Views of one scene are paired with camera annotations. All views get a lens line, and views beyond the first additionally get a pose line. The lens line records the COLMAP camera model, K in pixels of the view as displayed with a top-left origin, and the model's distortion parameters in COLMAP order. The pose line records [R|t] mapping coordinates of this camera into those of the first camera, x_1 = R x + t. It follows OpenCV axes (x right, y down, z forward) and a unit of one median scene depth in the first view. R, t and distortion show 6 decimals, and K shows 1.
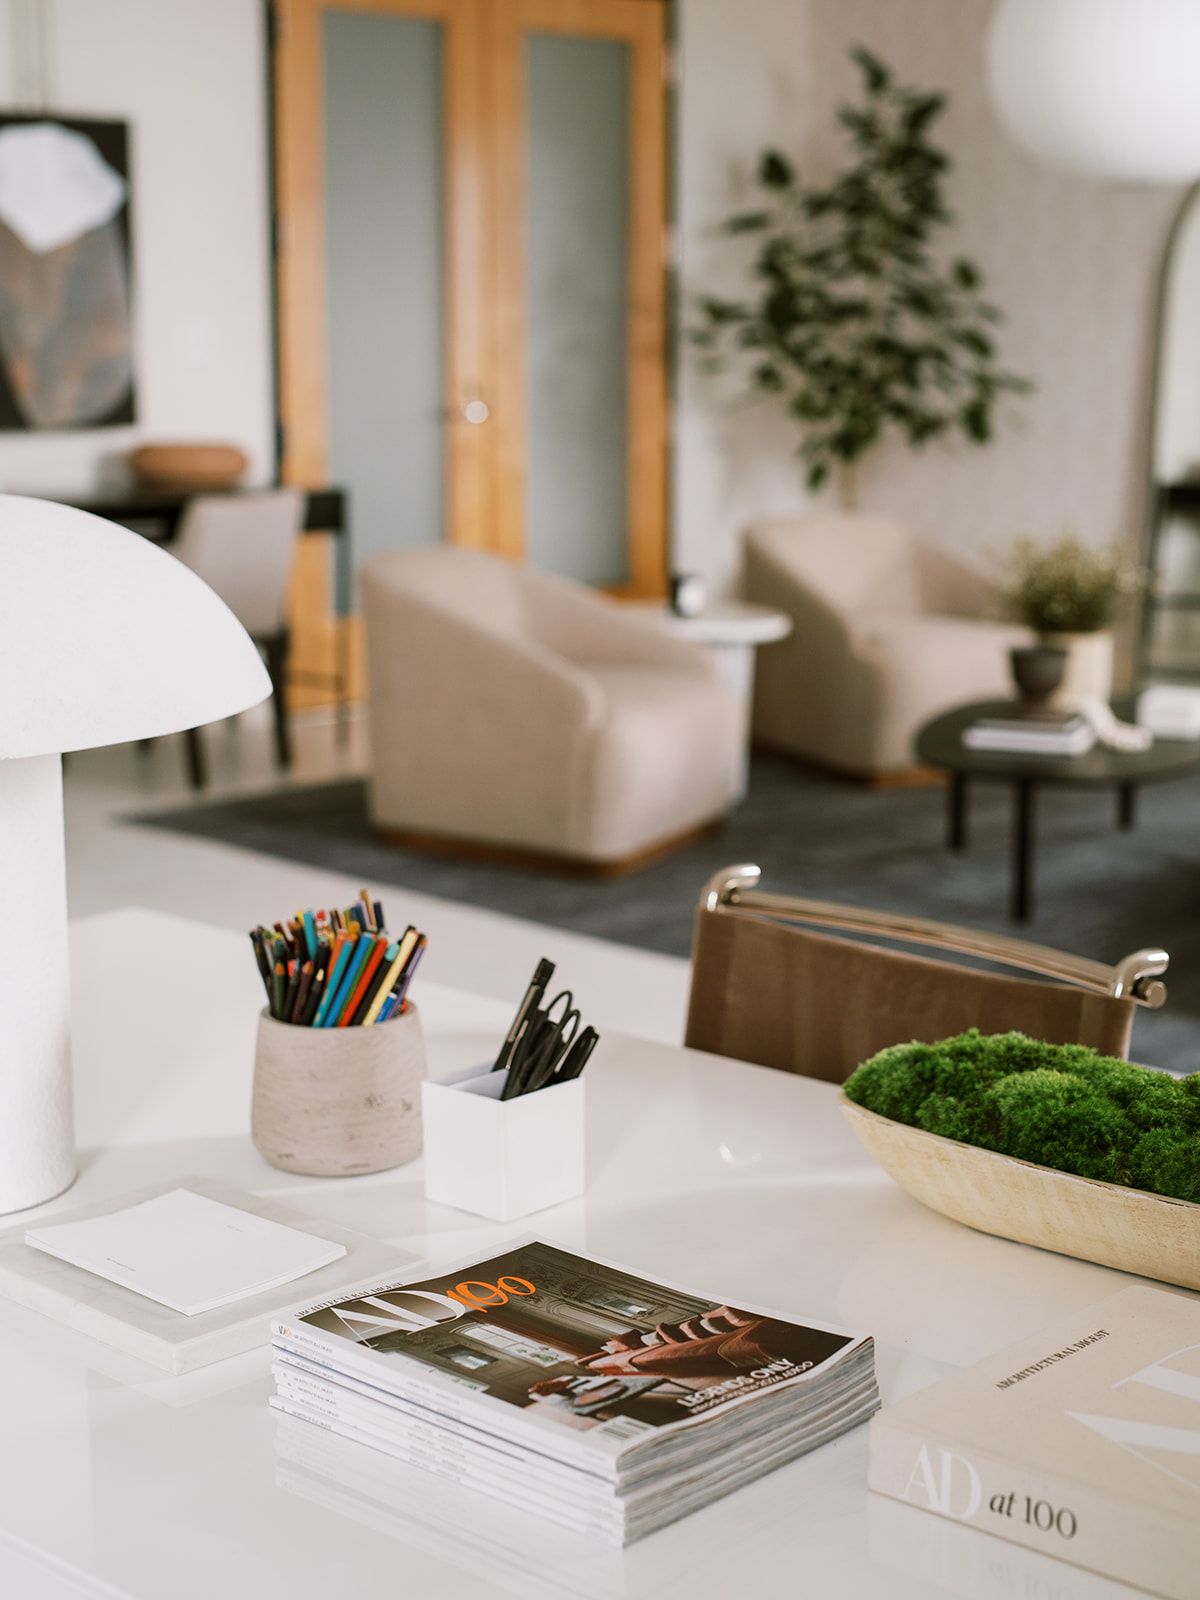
lens RADIAL K [[2425.3, 0, 600.0], [0, 2425.3, 800.0], [0, 0, 1]] dist [-0.044707, -0.057878]
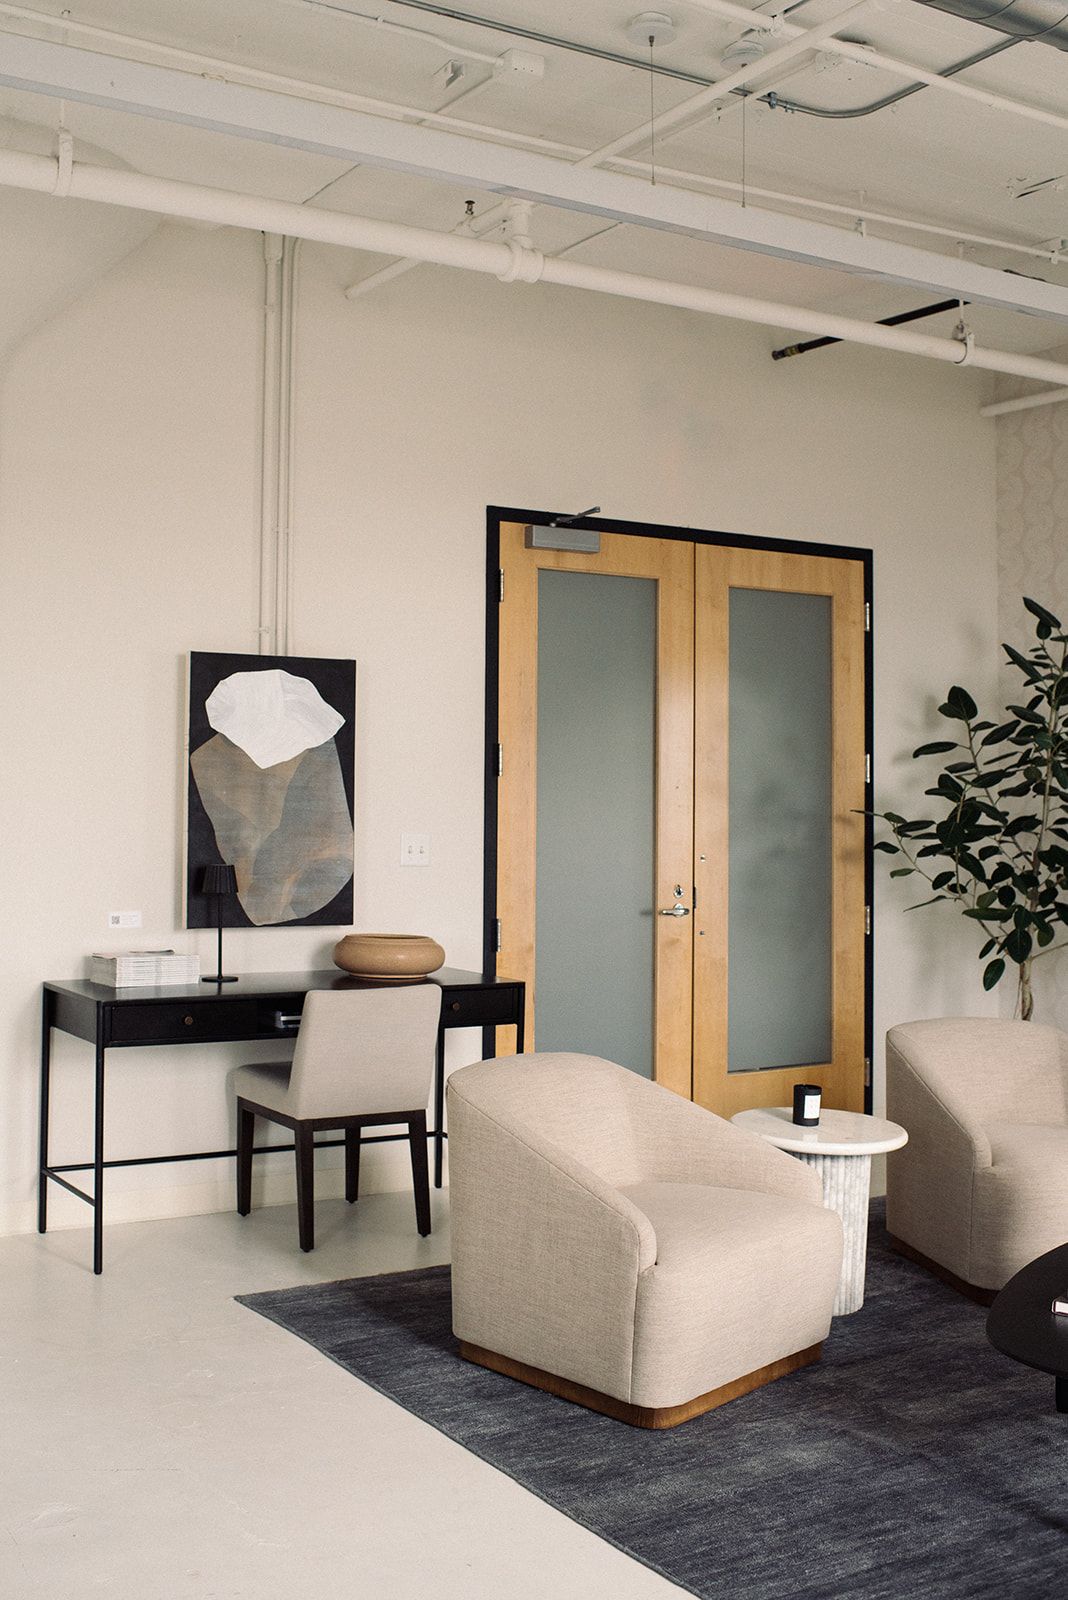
lens RADIAL K [[1661.5, 0, 540.3], [0, 1661.5, 737.4], [0, 0, 1]] dist [-0.105283, 0.123034]
pose [[0.967137, 0.001514, -0.254253, 0.081659], [-0.061115, 0.972049, -0.226684, -0.055906], [0.246803, 0.234773, 0.940197, 0.221492]]
